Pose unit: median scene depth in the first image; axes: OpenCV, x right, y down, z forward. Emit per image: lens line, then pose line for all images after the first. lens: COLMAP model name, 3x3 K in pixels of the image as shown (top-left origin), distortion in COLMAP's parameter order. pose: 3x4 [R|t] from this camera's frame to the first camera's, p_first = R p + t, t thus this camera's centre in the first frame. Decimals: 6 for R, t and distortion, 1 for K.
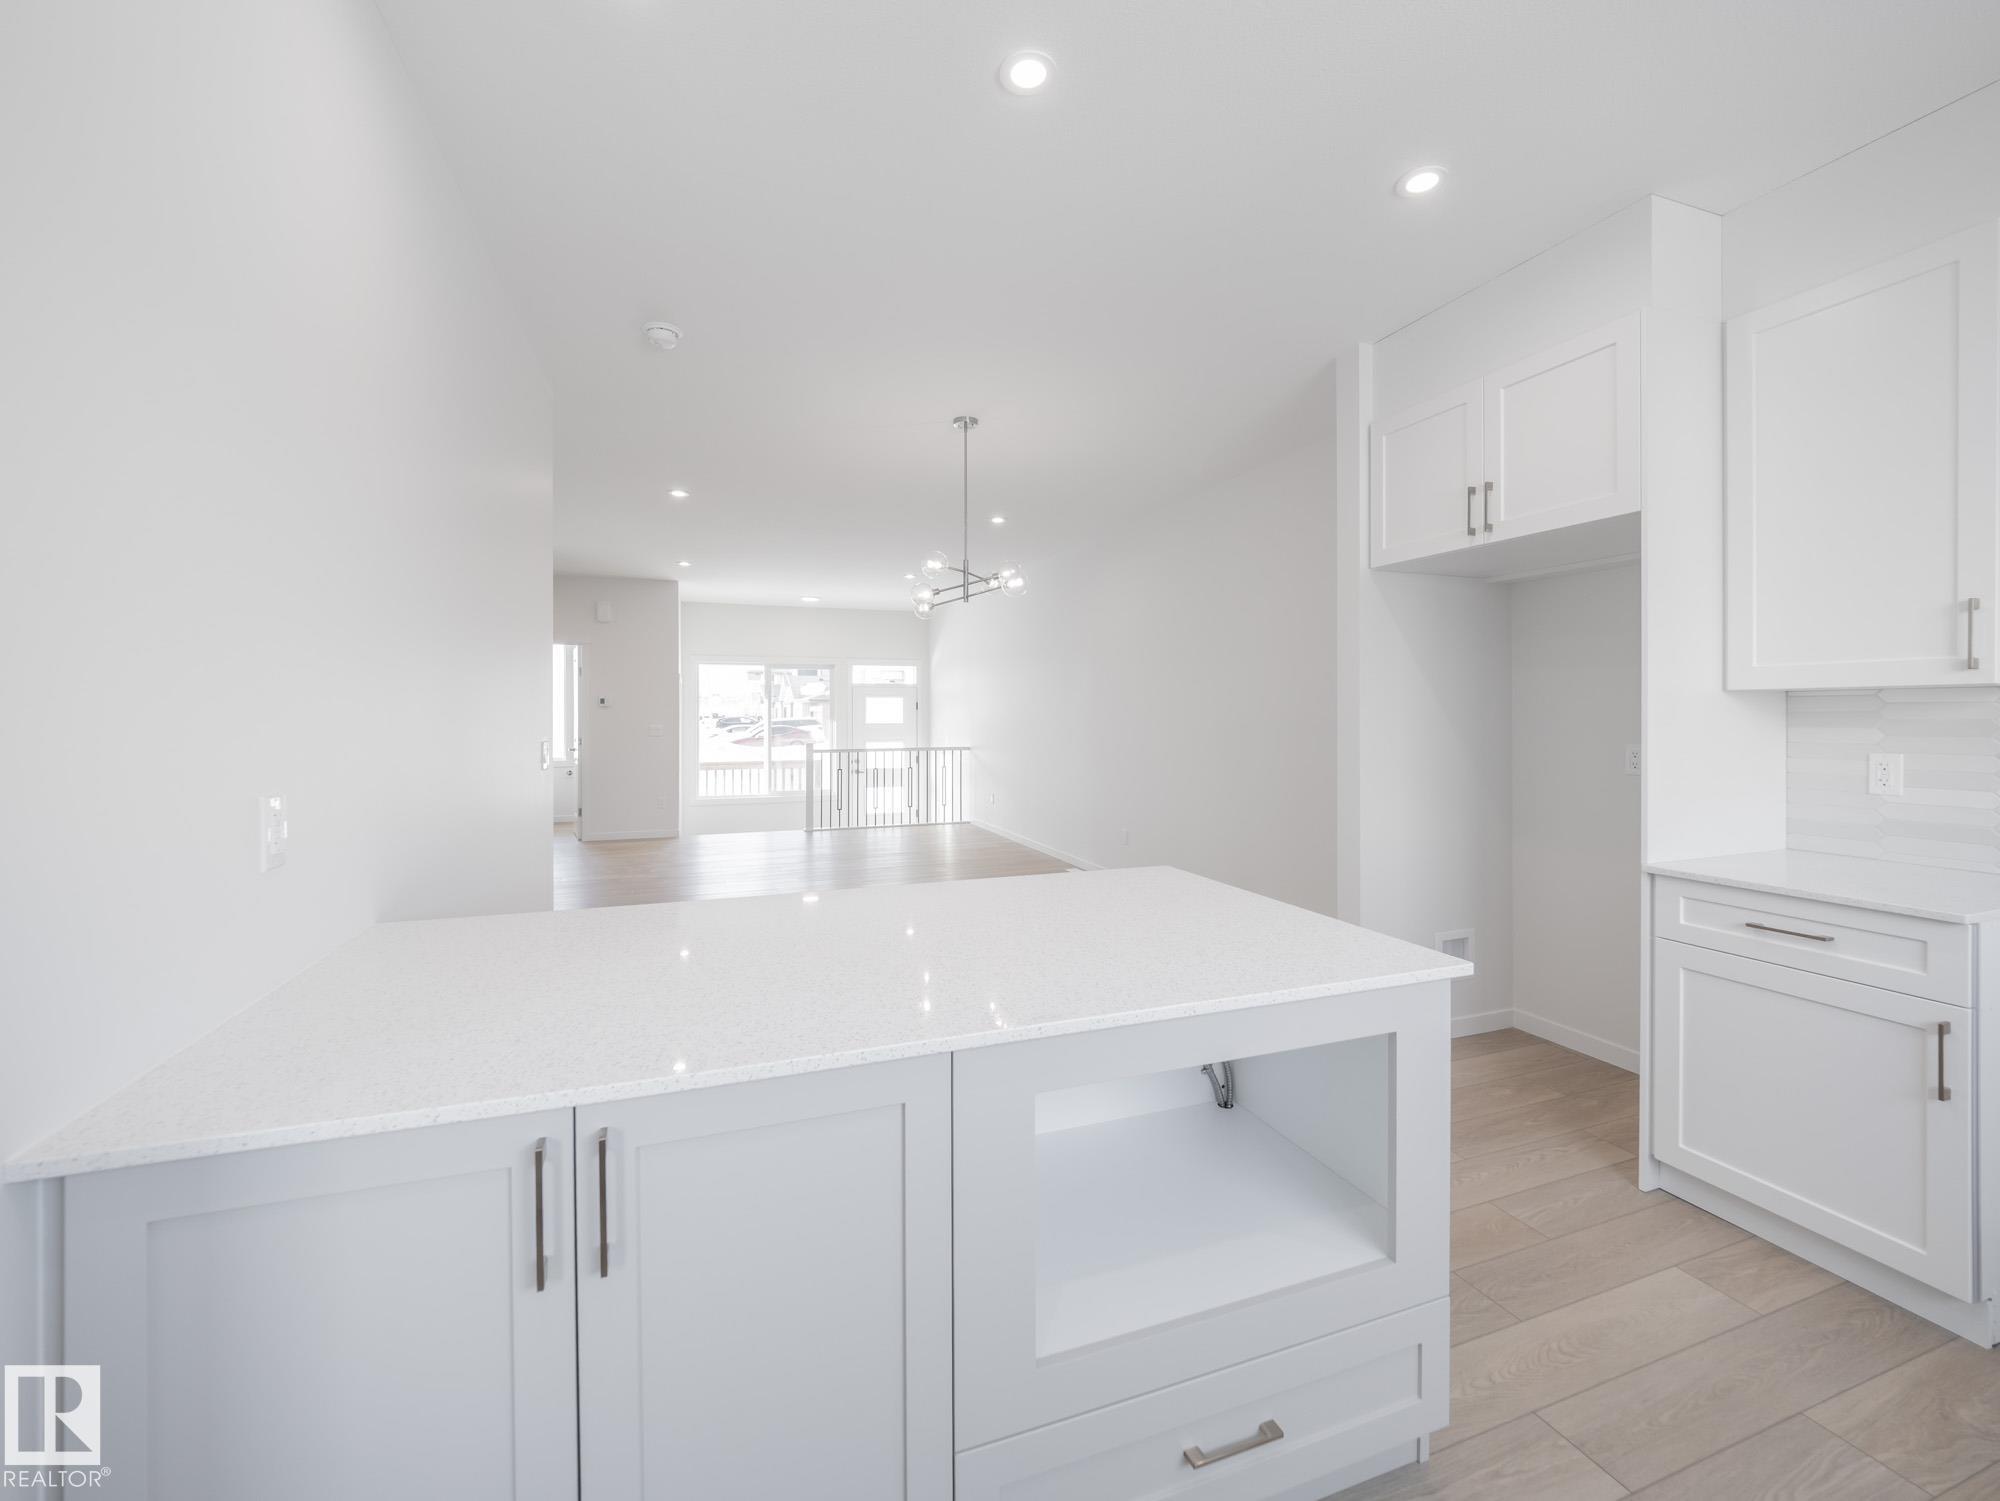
lens RADIAL K [[836.6, 0, 1001.4], [0, 836.6, 719.5], [0, 0, 1]] dist [-0.001509, -0.004524]
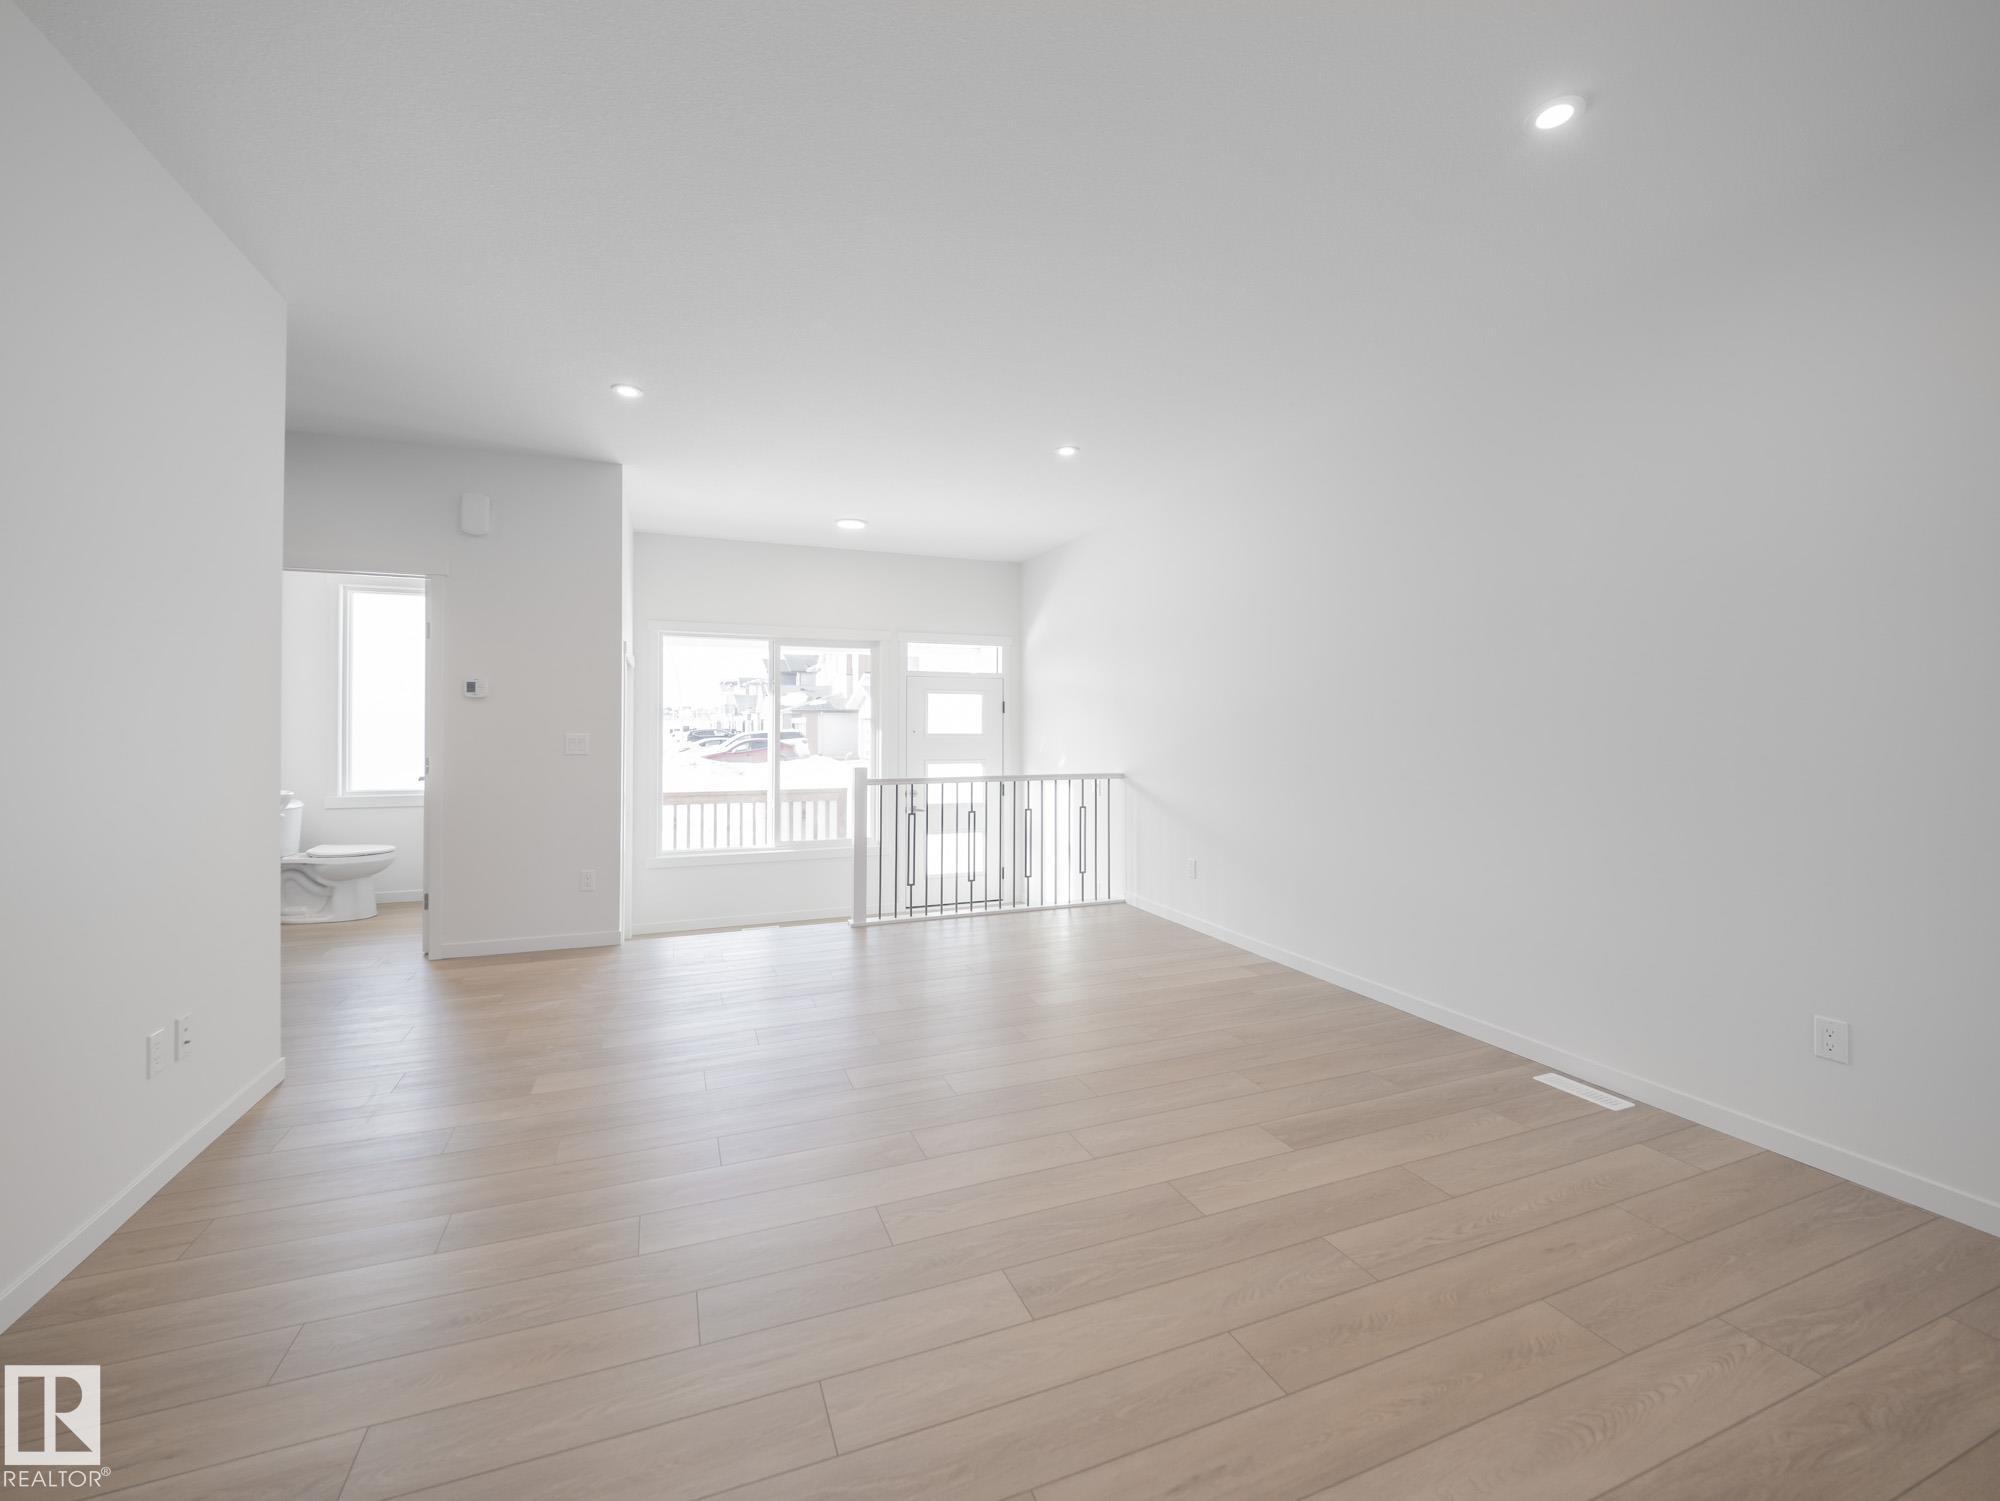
lens RADIAL K [[836.6, 0, 988.9], [0, 836.6, 739.2], [0, 0, 1]] dist [-0.001509, -0.004524]
pose [[0.999825, 0.005857, 0.017771, -0.124280], [-0.005959, 0.999966, 0.005713, 0.004361], [-0.017737, -0.005818, 0.999826, 0.358141]]
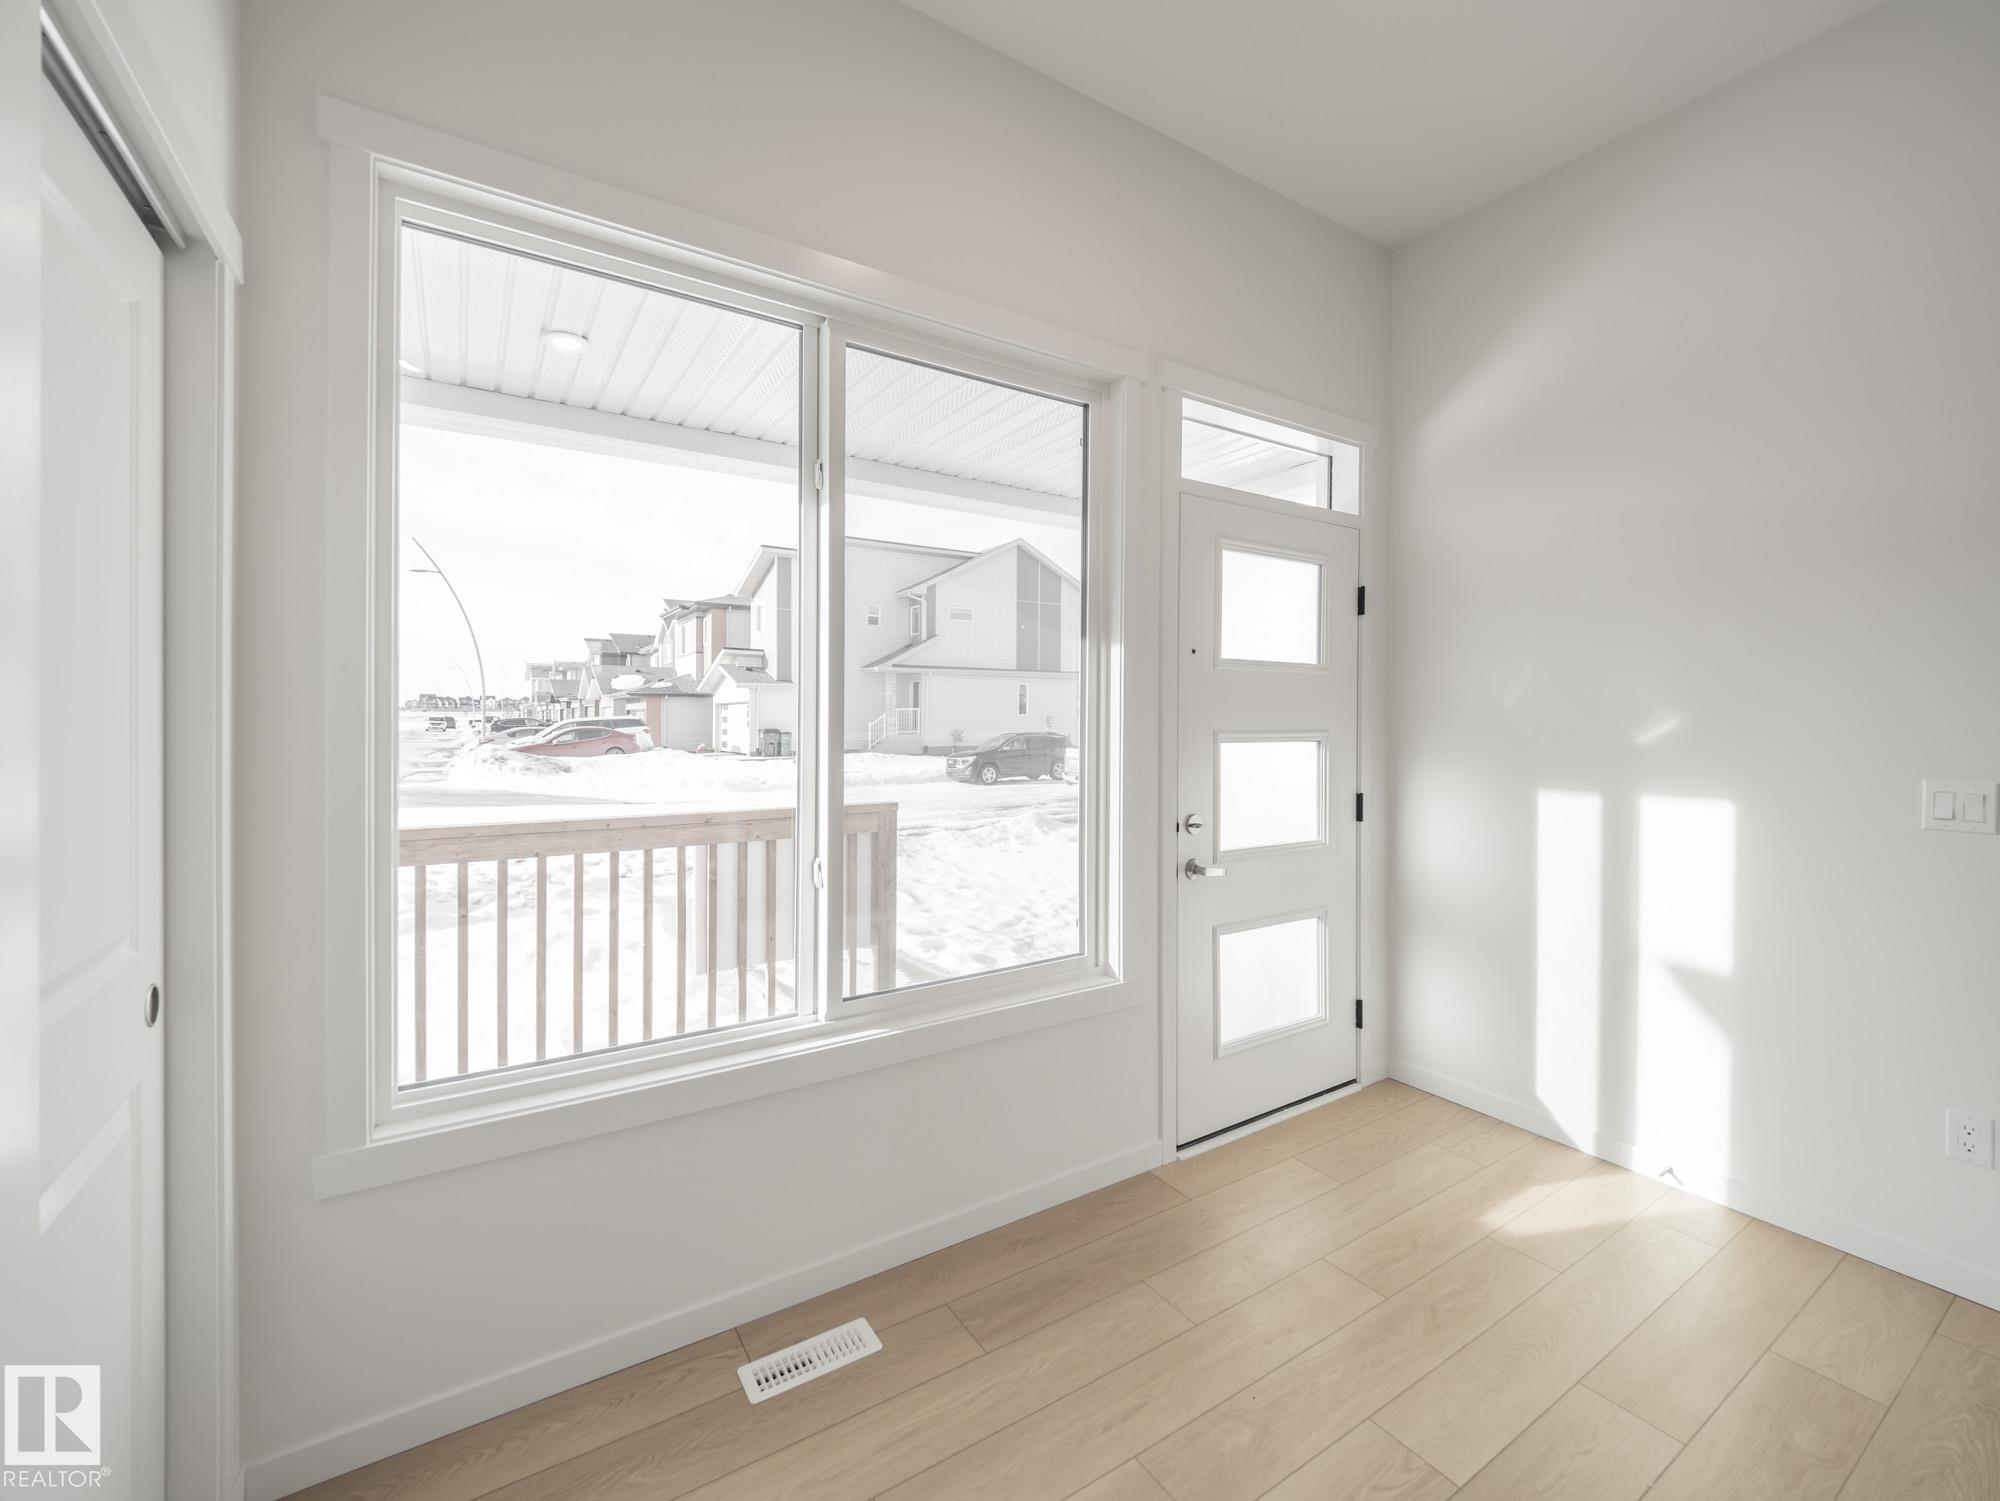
lens RADIAL K [[836.6, 0, 984.3], [0, 836.6, 721.5], [0, 0, 1]] dist [-0.001509, -0.004524]
pose [[0.978932, 0.005550, 0.204112, -0.268110], [-0.004072, 0.999962, -0.007660, 0.023250], [-0.204147, 0.006668, 0.978918, 0.773639]]
